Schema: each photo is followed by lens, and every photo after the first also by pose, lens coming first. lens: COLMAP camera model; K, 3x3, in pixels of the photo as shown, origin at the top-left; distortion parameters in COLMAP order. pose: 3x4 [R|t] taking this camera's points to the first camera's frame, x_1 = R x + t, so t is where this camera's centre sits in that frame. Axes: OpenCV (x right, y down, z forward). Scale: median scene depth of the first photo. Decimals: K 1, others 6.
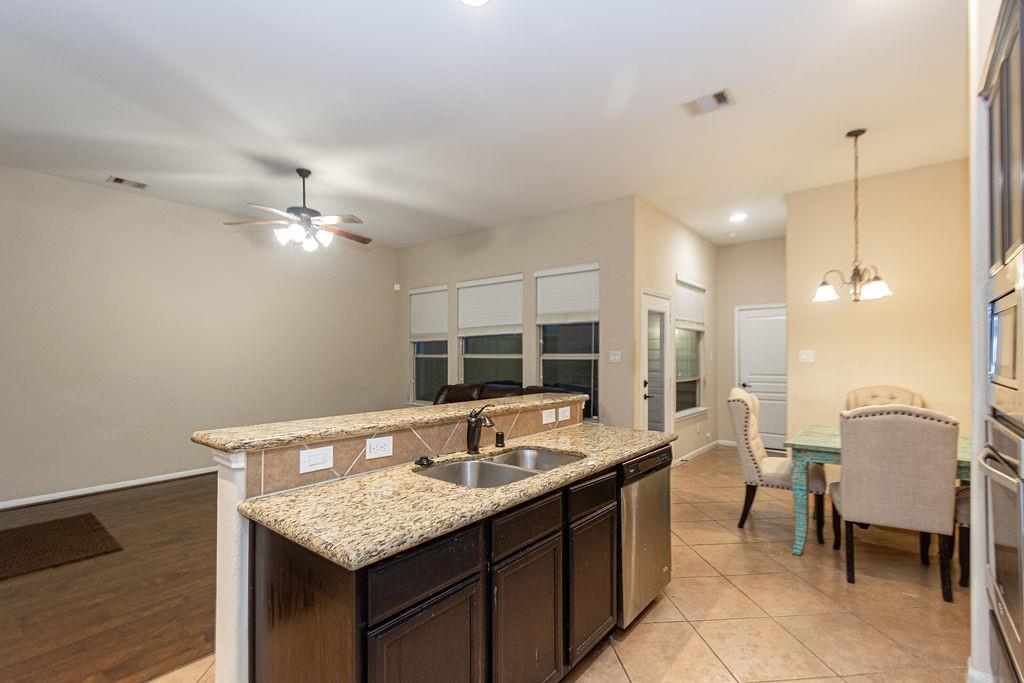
lens RADIAL K [[460.7, 0, 519.1], [0, 460.7, 349.4], [0, 0, 1]] dist [0.003194, -0.003909]
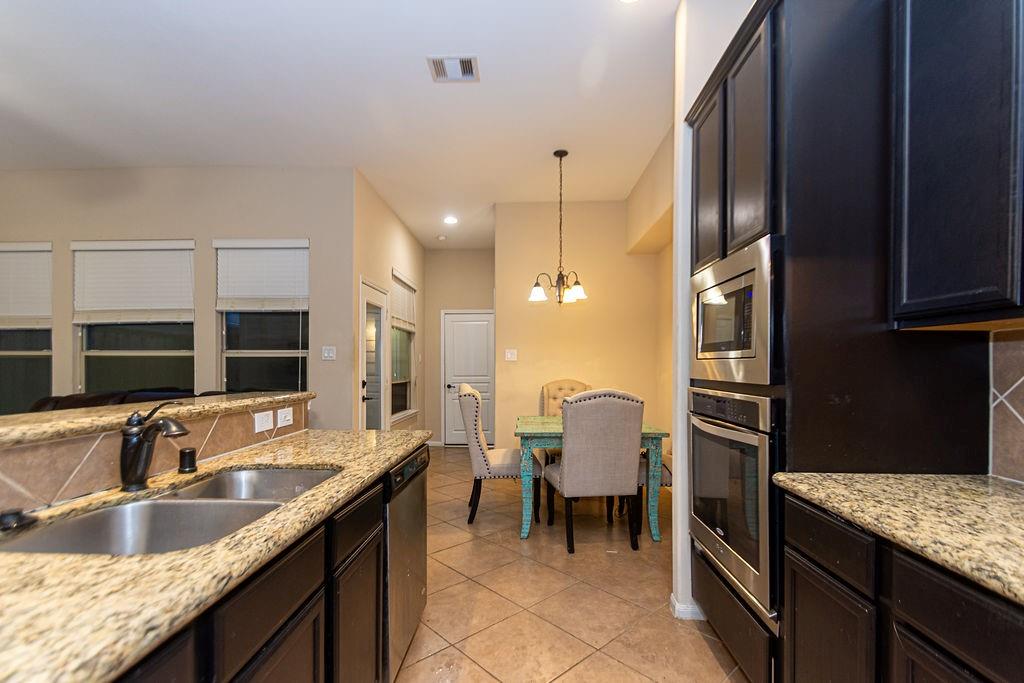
lens RADIAL K [[460.7, 0, 510.6], [0, 460.7, 363.9], [0, 0, 1]] dist [0.003194, -0.003909]
pose [[0.802752, 0.001069, 0.596312, -0.047941], [-0.005652, 0.999967, 0.005816, 0.047687], [-0.596286, -0.008039, 0.802732, 0.199333]]
